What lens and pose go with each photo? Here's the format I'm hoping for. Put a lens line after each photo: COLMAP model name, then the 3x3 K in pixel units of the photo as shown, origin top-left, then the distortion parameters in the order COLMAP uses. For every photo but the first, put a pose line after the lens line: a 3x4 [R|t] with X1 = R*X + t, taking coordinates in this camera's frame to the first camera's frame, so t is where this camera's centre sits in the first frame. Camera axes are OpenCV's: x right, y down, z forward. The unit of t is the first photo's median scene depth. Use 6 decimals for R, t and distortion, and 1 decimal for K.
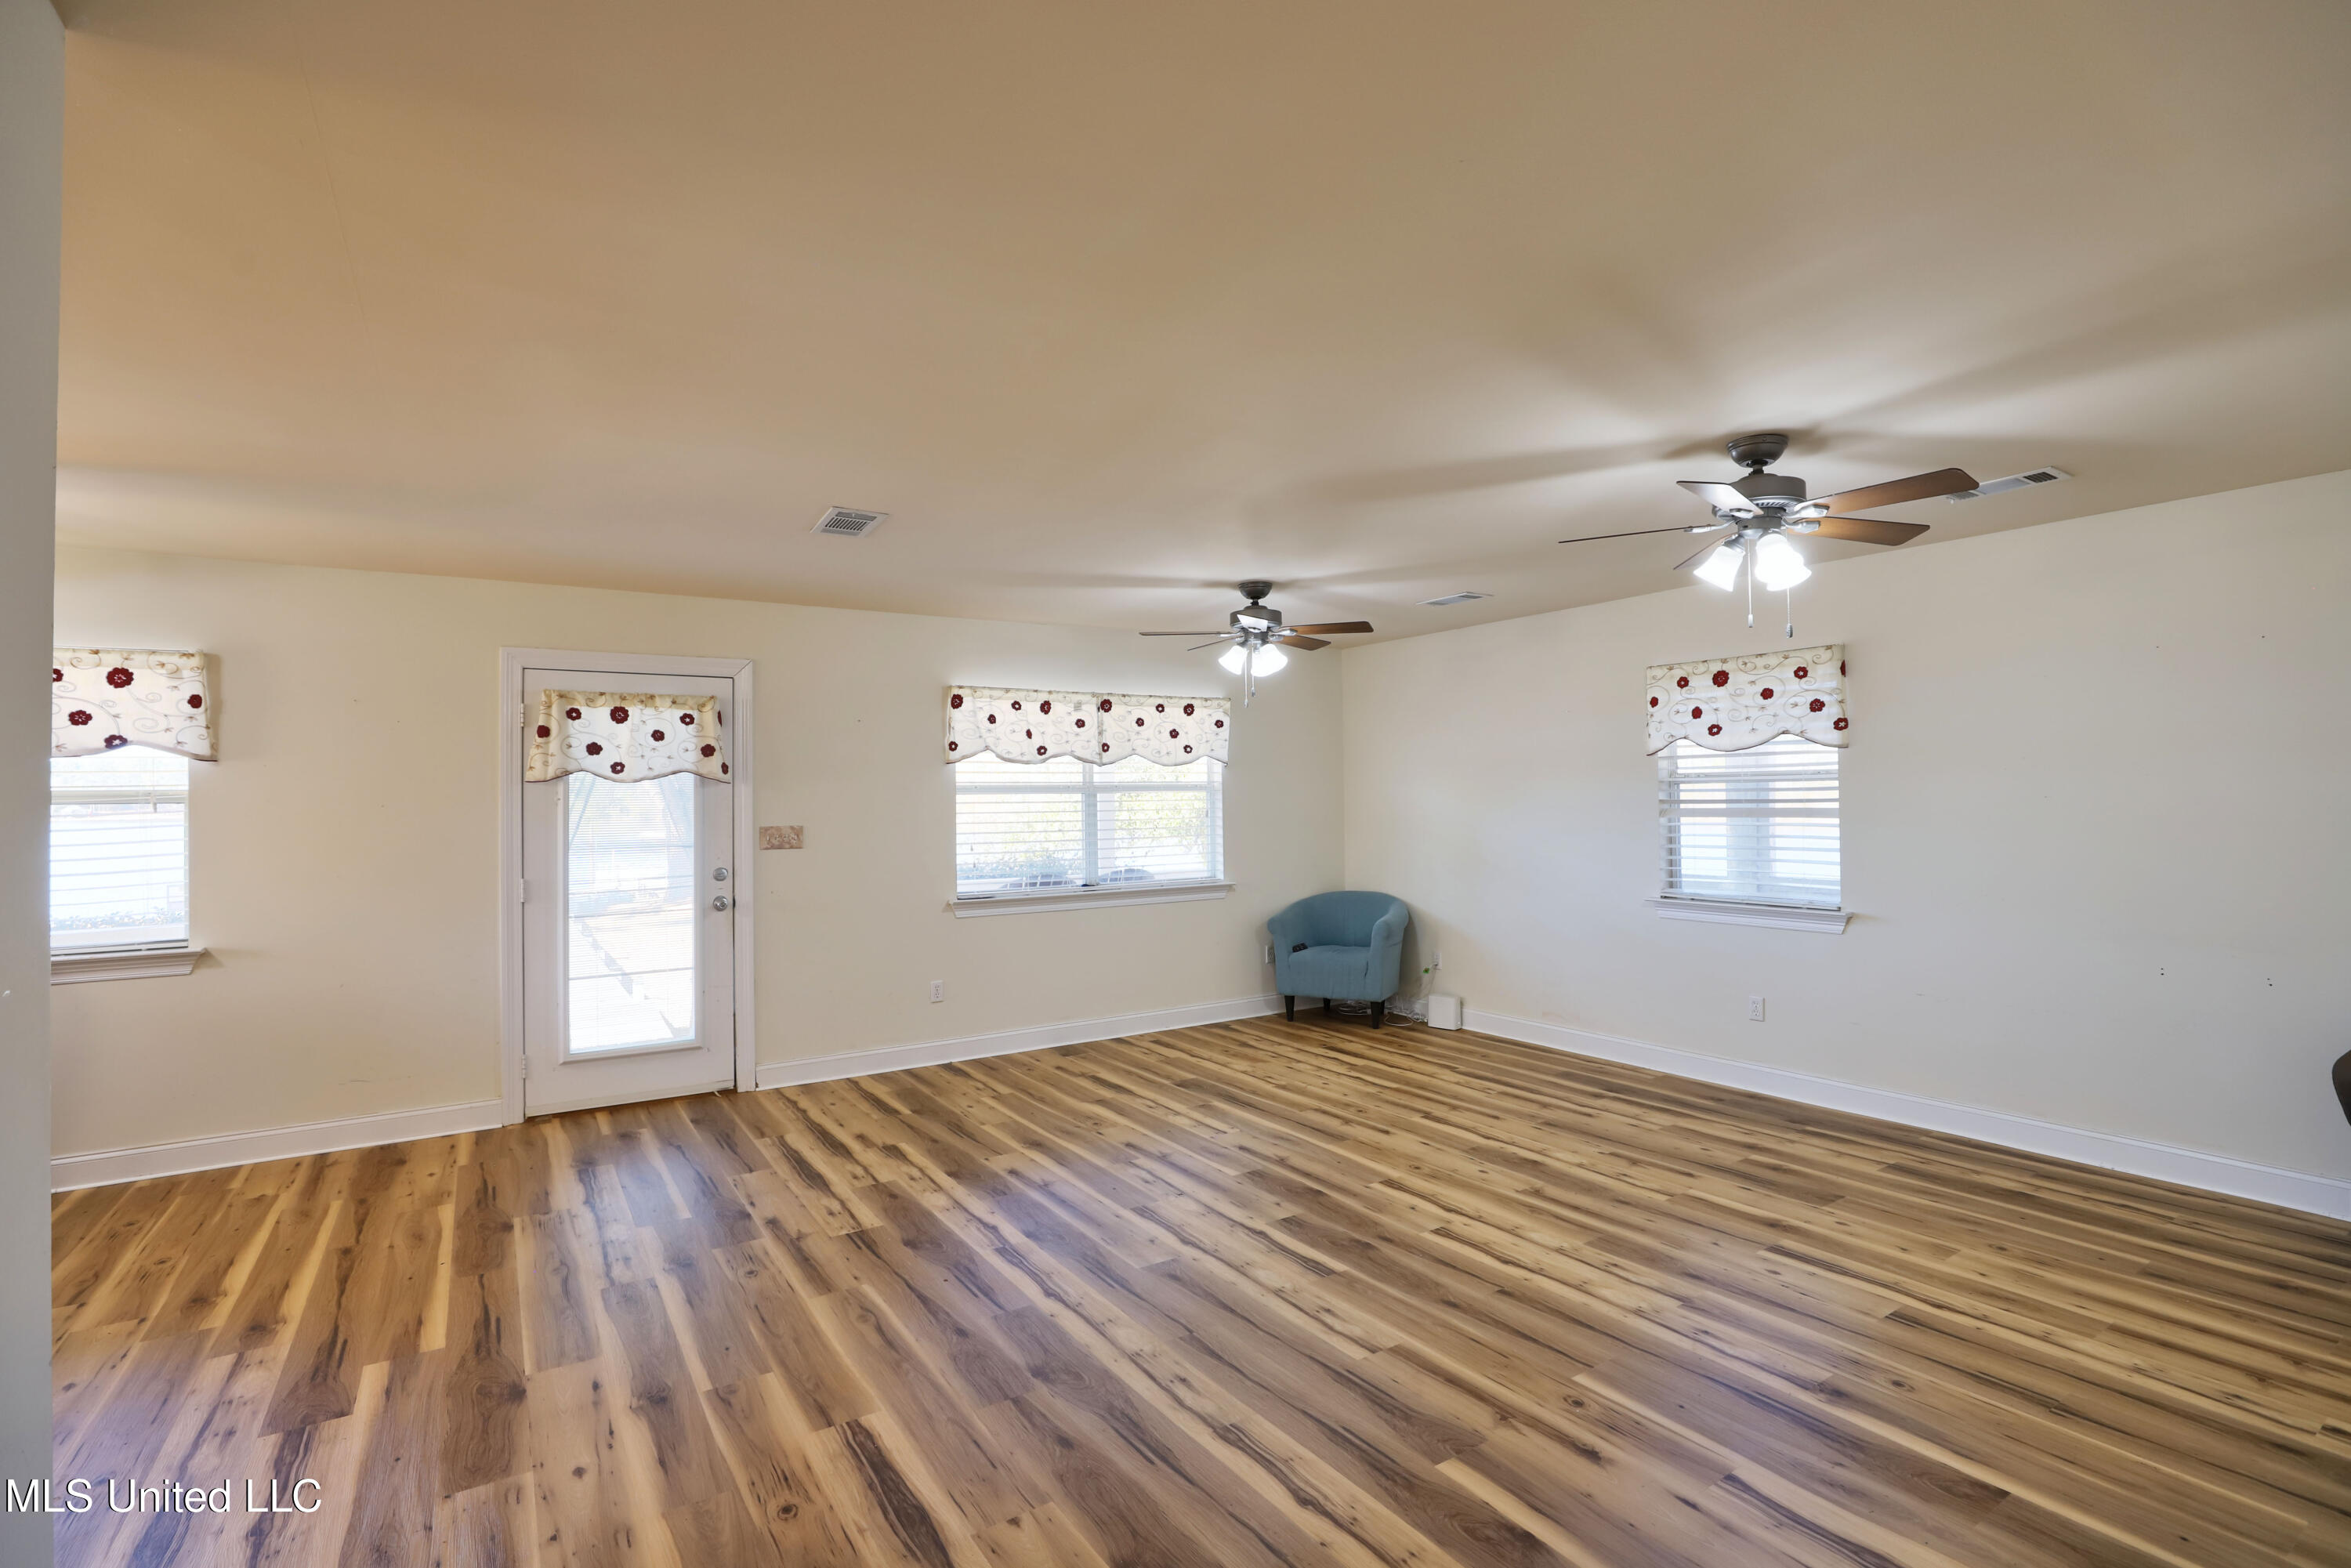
lens RADIAL K [[1074.9, 0, 1168.4], [0, 1074.9, 772.8], [0, 0, 1]] dist [-0.040710, 0.009866]
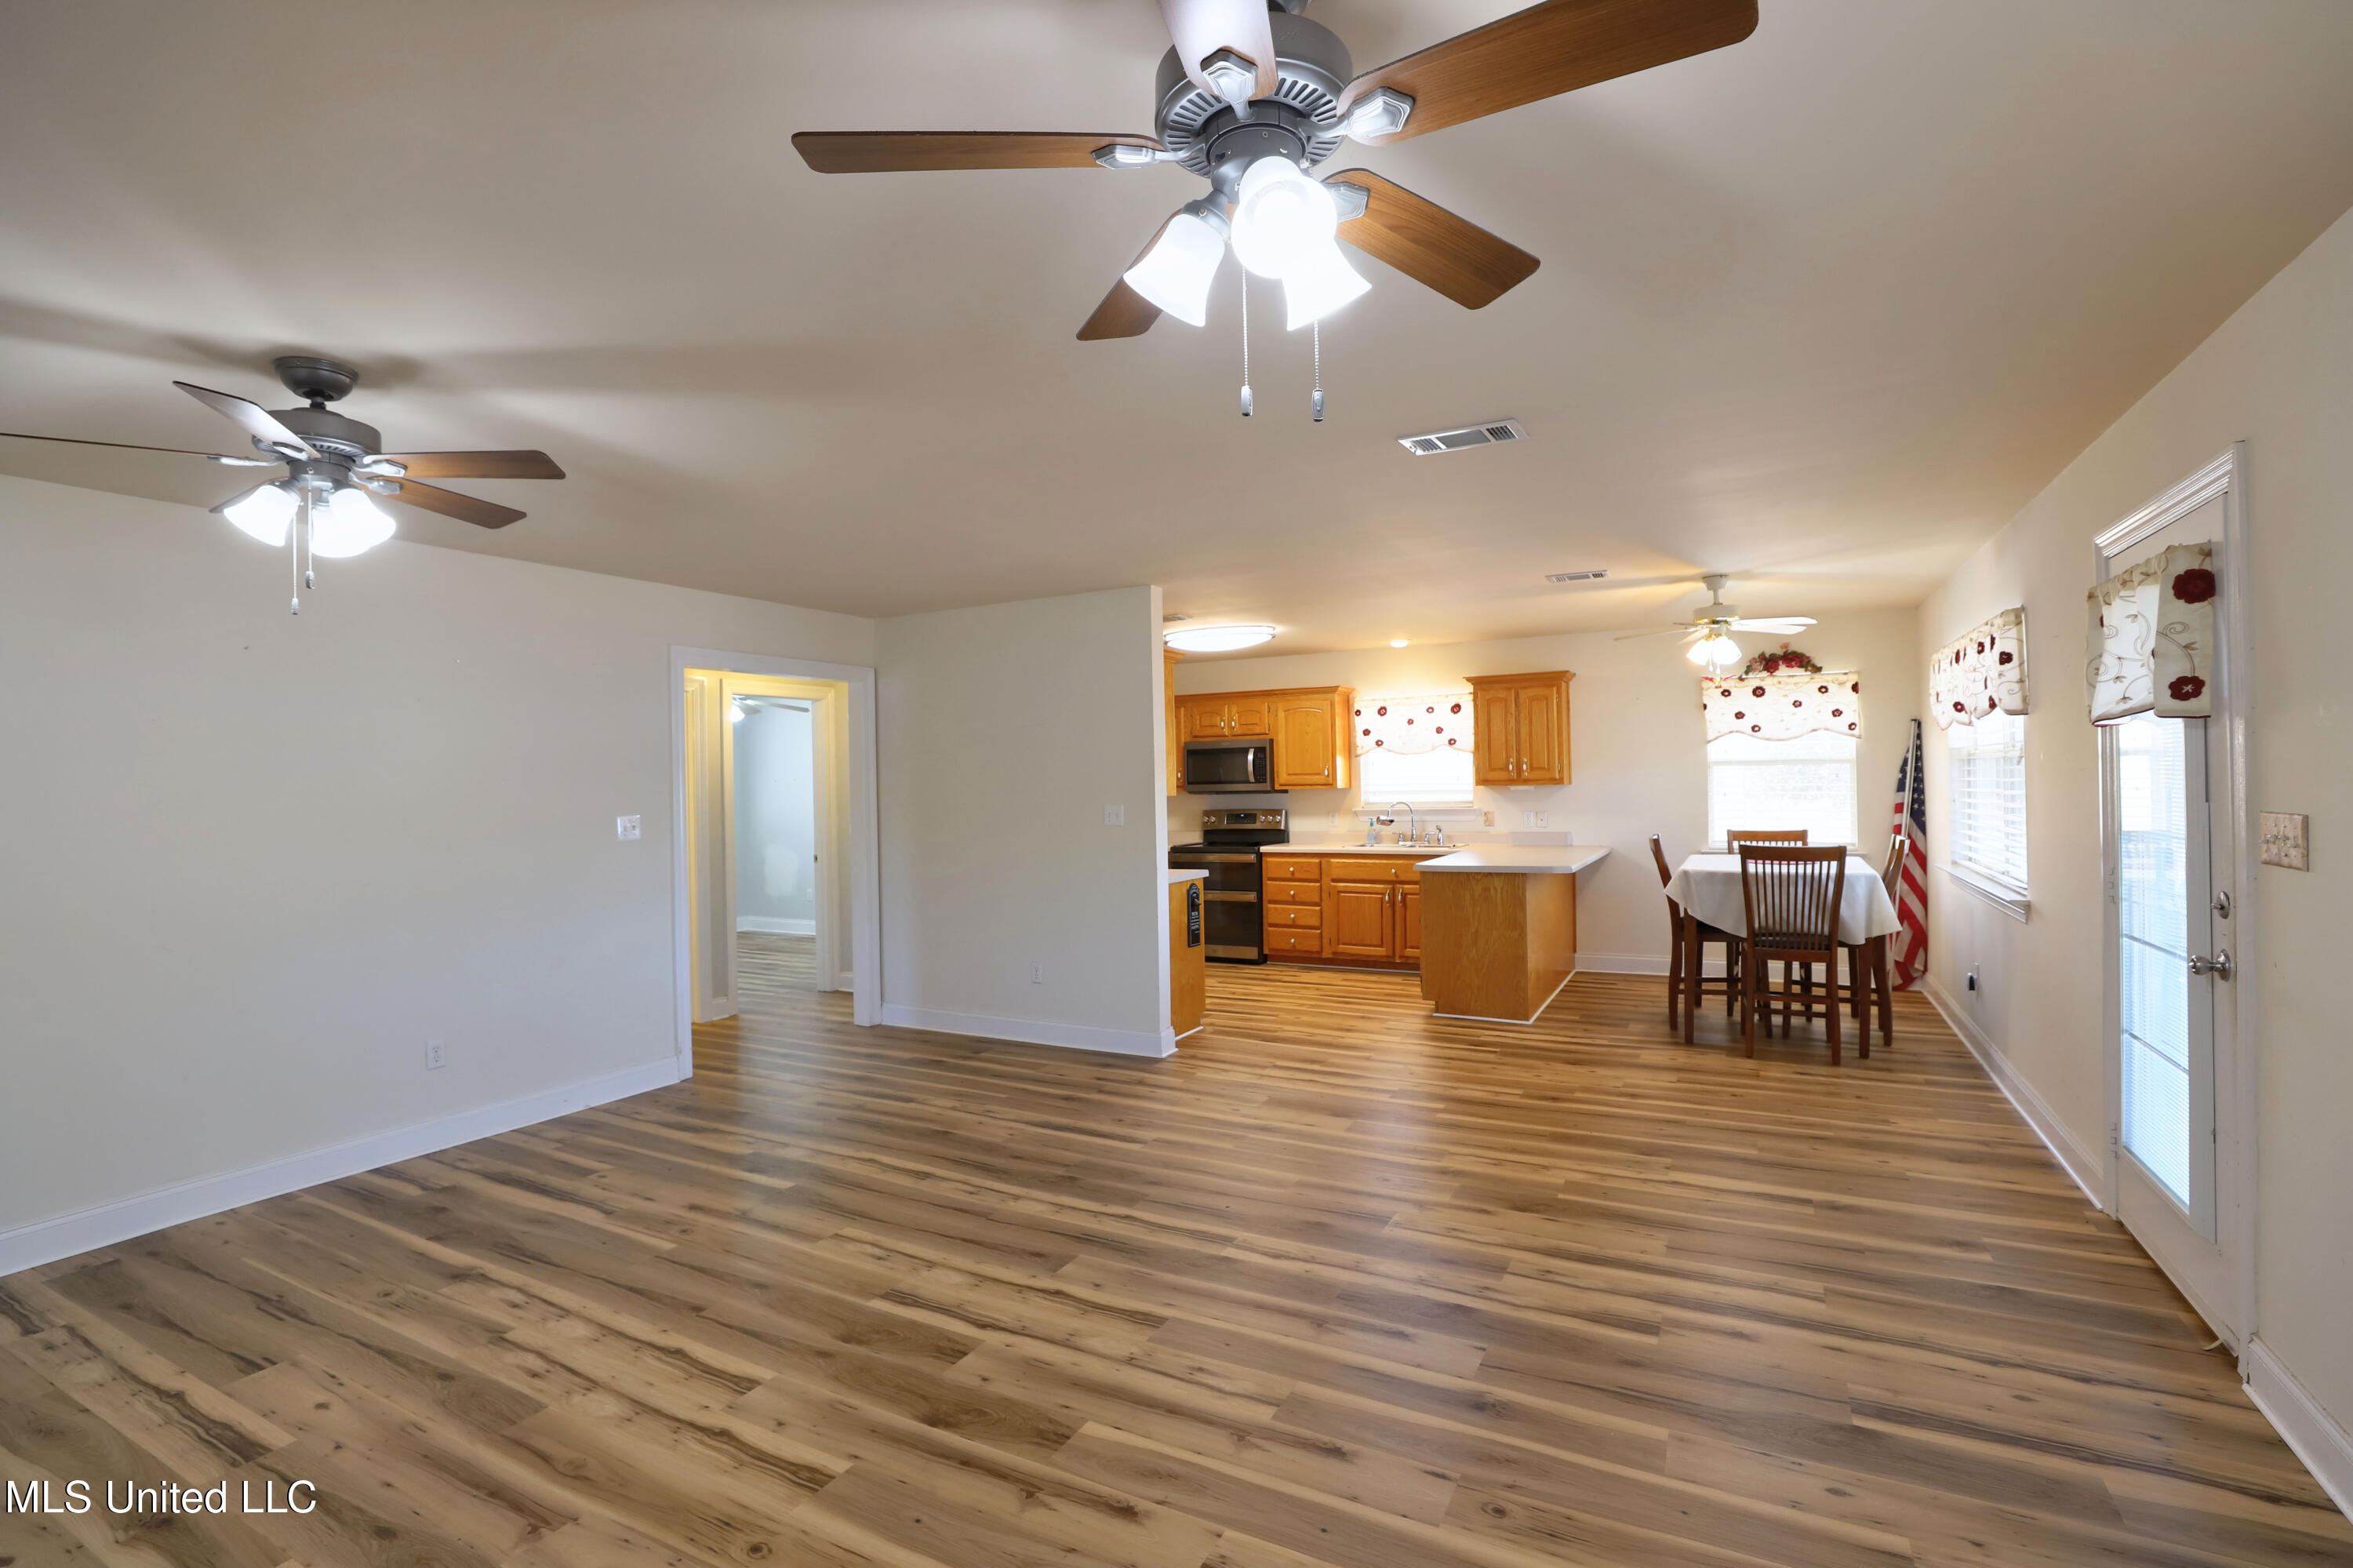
lens RADIAL K [[1075.9, 0, 1173.0], [0, 1075.9, 773.7], [0, 0, 1]] dist [-0.040710, 0.009866]
pose [[-0.875143, 0.026943, -0.483114, 0.283042], [0.043009, 0.998828, -0.022207, 0.032845], [0.481949, -0.040213, -0.875276, 1.497508]]
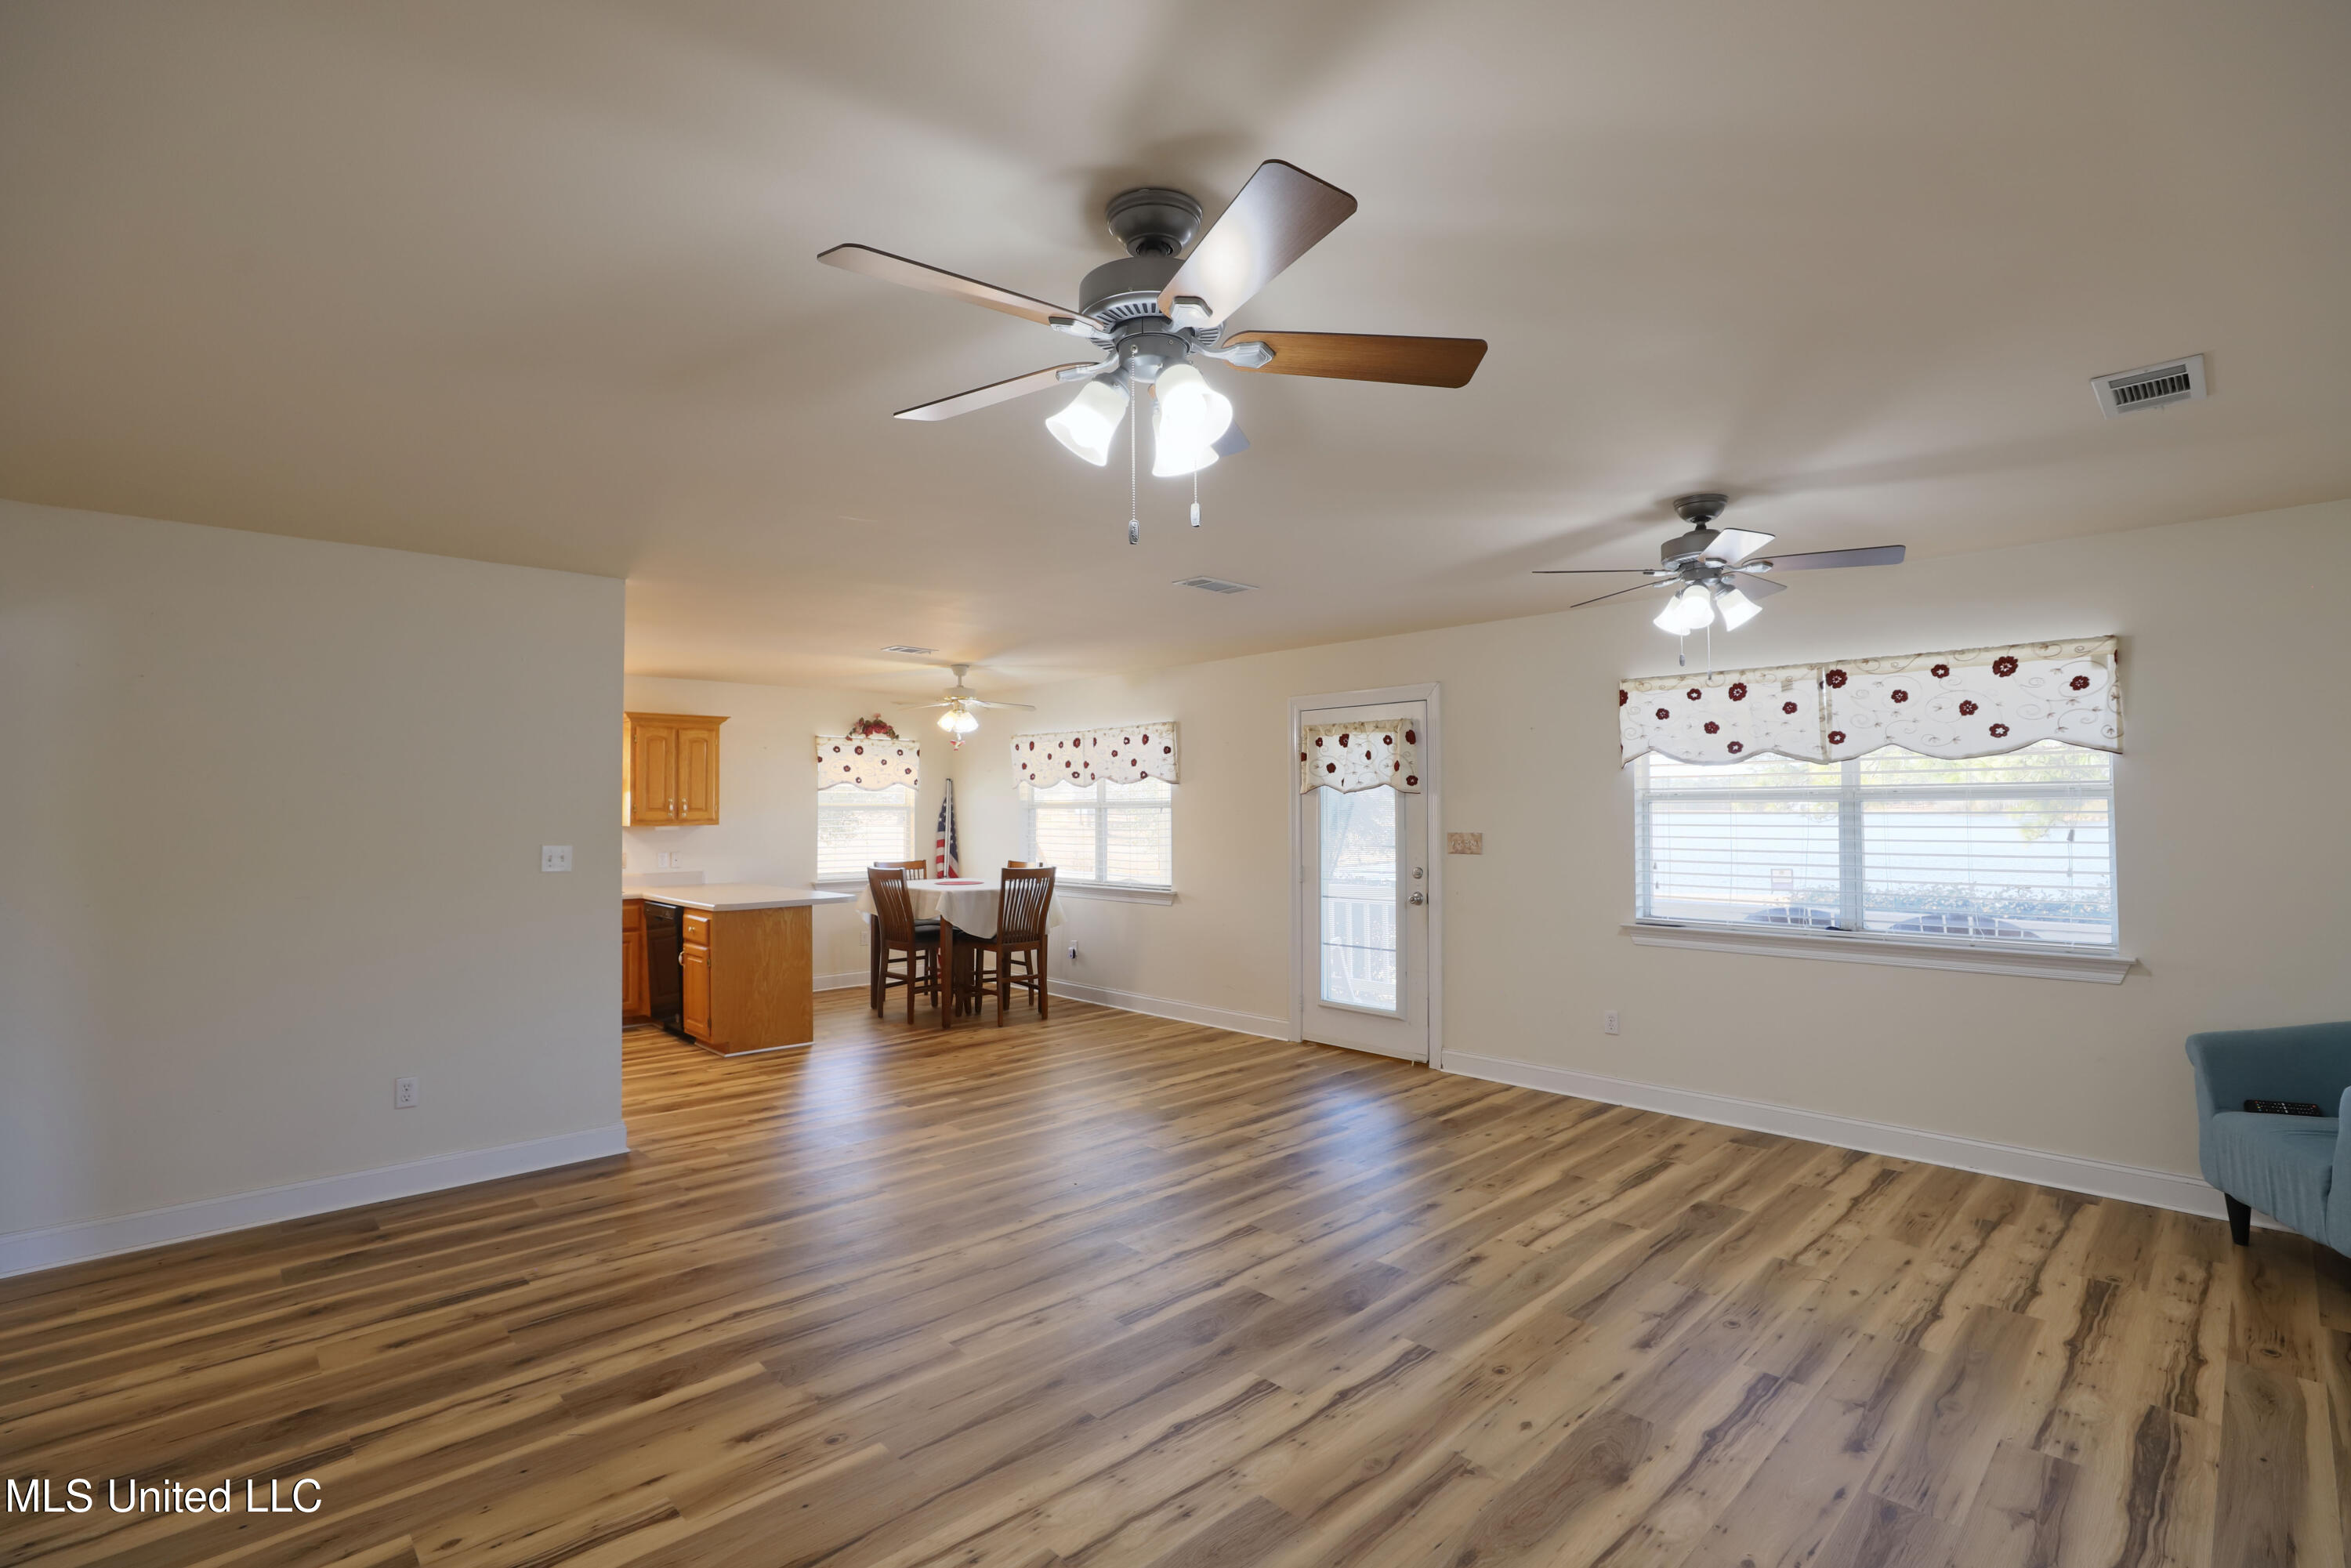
lens RADIAL K [[1074.9, 0, 1179.3], [0, 1074.9, 775.6], [0, 0, 1]] dist [-0.040710, 0.009866]
pose [[0.191080, -0.019371, -0.981383, 0.836218], [0.025953, 0.999555, -0.014676, 0.001160], [0.981231, -0.022666, 0.191497, 0.670321]]
